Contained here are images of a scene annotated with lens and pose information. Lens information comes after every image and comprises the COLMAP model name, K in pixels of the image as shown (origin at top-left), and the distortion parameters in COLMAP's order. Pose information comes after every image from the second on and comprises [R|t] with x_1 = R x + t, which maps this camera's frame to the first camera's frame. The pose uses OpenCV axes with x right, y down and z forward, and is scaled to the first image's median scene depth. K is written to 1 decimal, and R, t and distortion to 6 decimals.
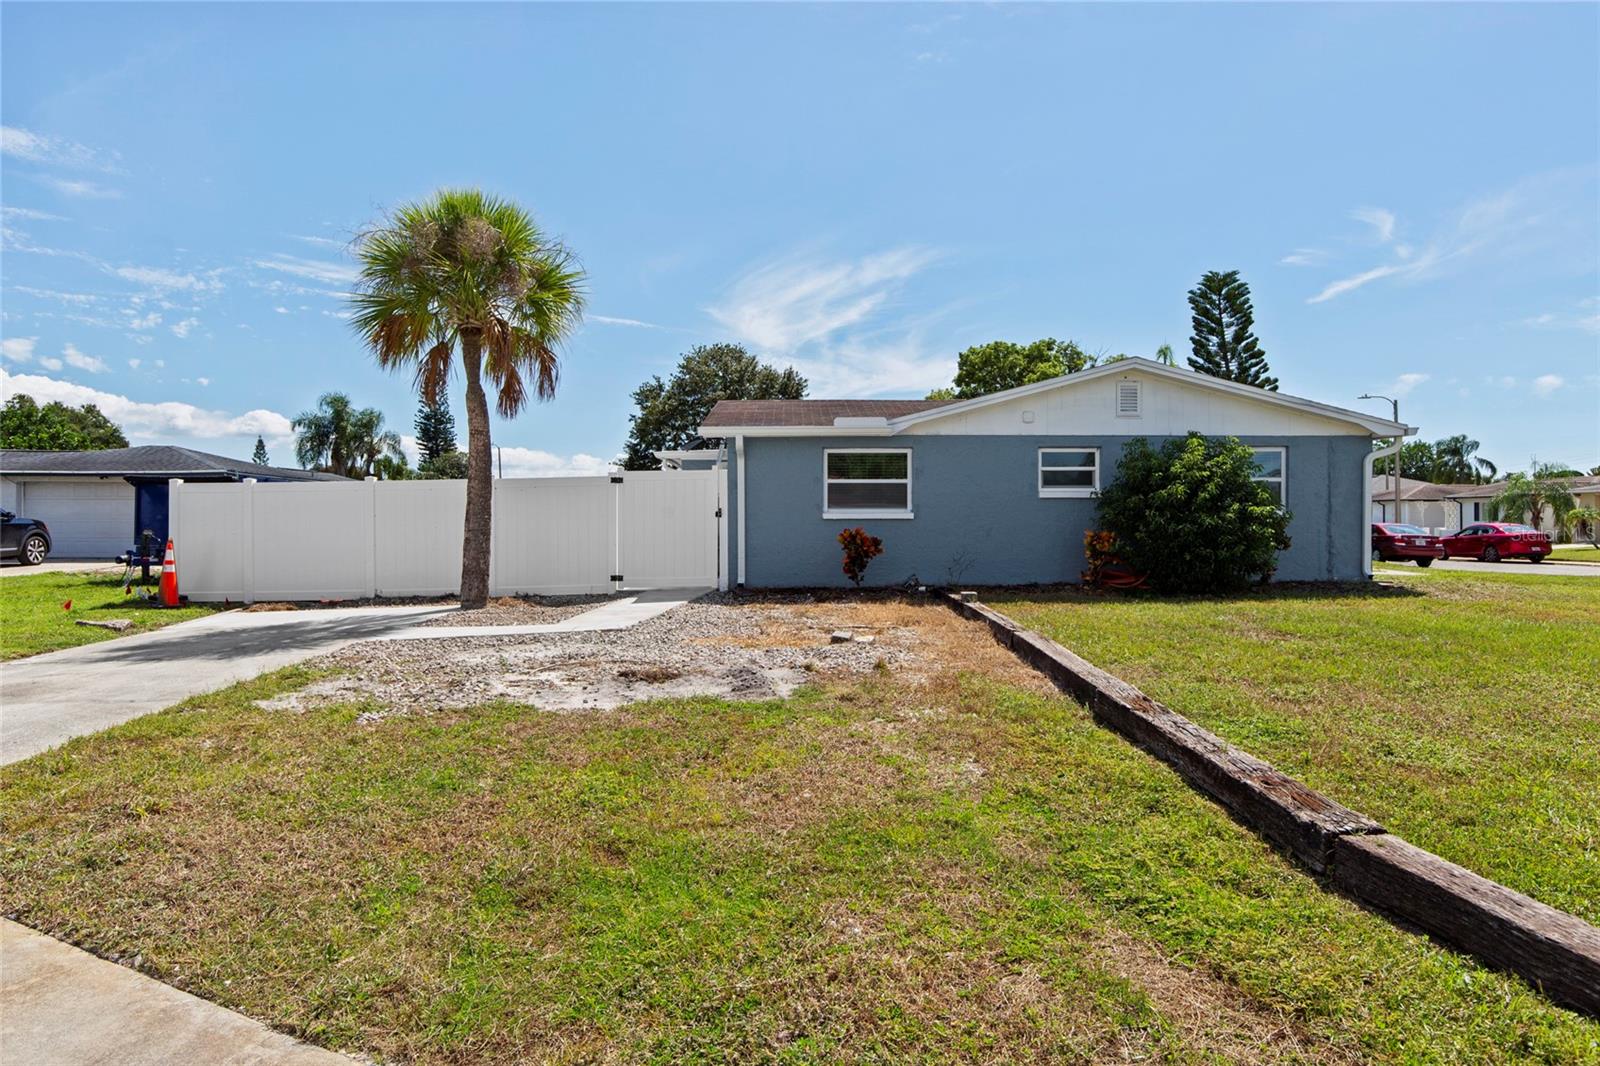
lens RADIAL K [[1000.2, 0, 805.2], [0, 1000.2, 534.8], [0, 0, 1]] dist [0.010391, 0.000530]
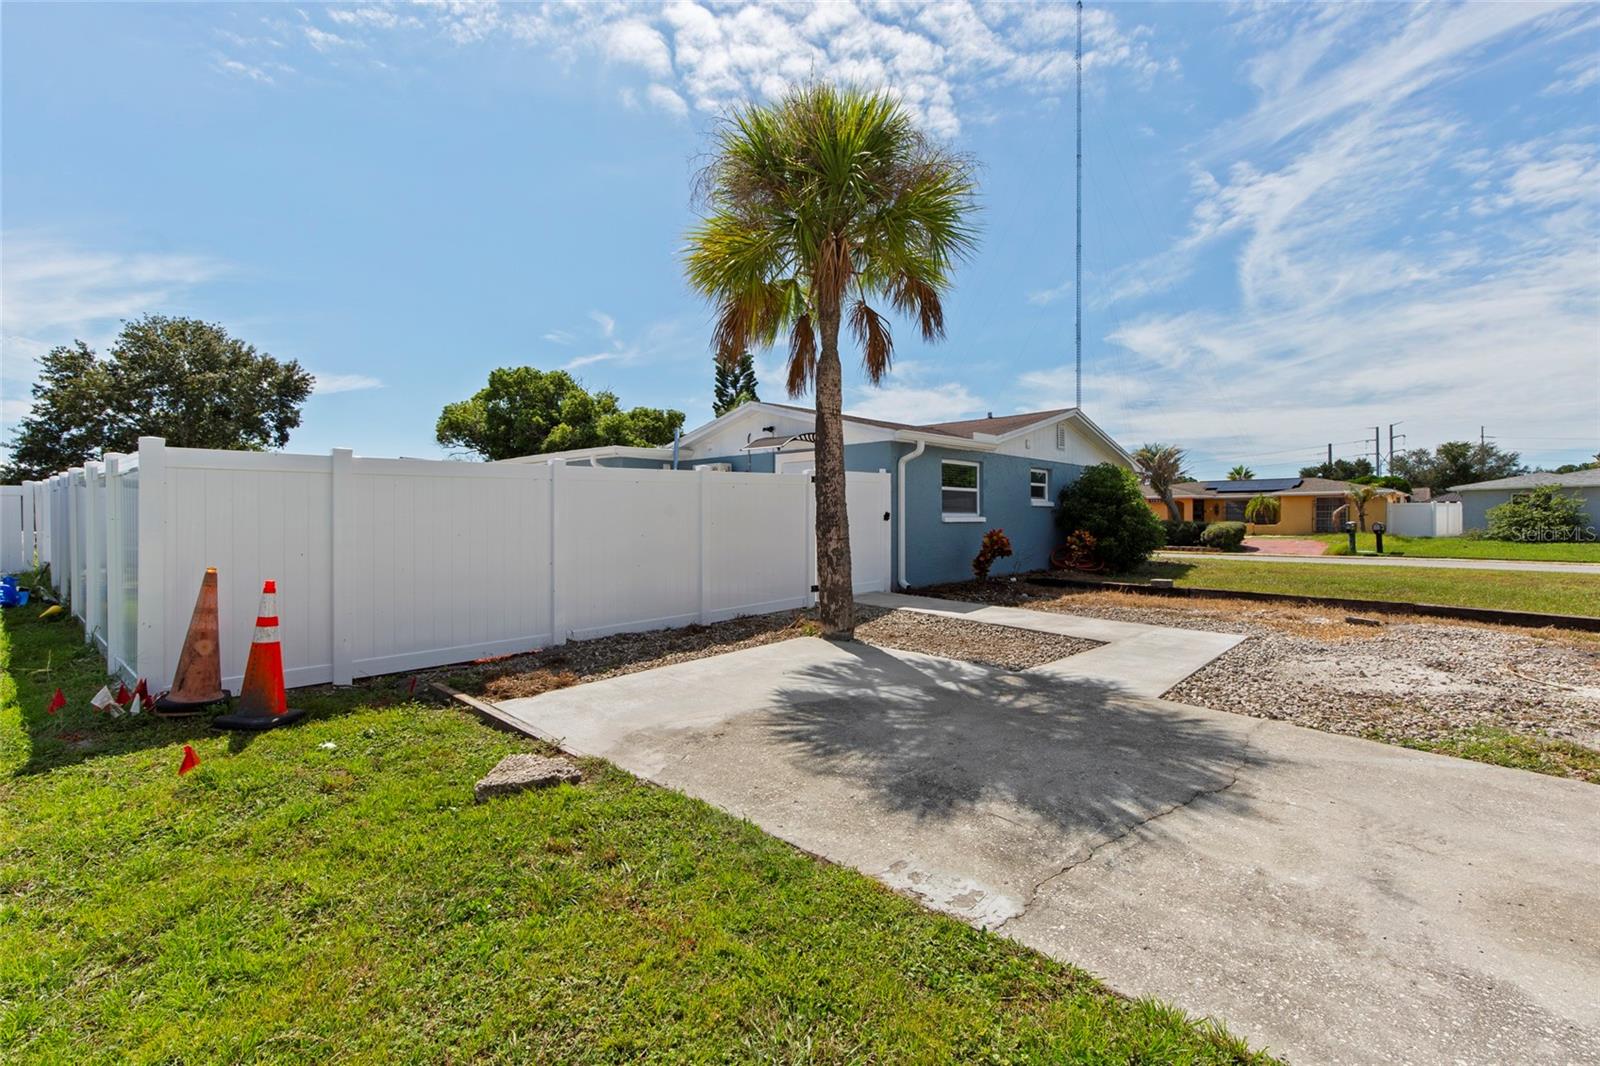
lens RADIAL K [[721.0, 0, 800.7], [0, 721.0, 524.5], [0, 0, 1]] dist [0.000426, 0.000250]
pose [[0.676162, -0.004344, 0.736740, -0.186013], [0.006446, 0.999979, -0.000020, -0.003701], [-0.736725, 0.004762, 0.676176, 0.155621]]
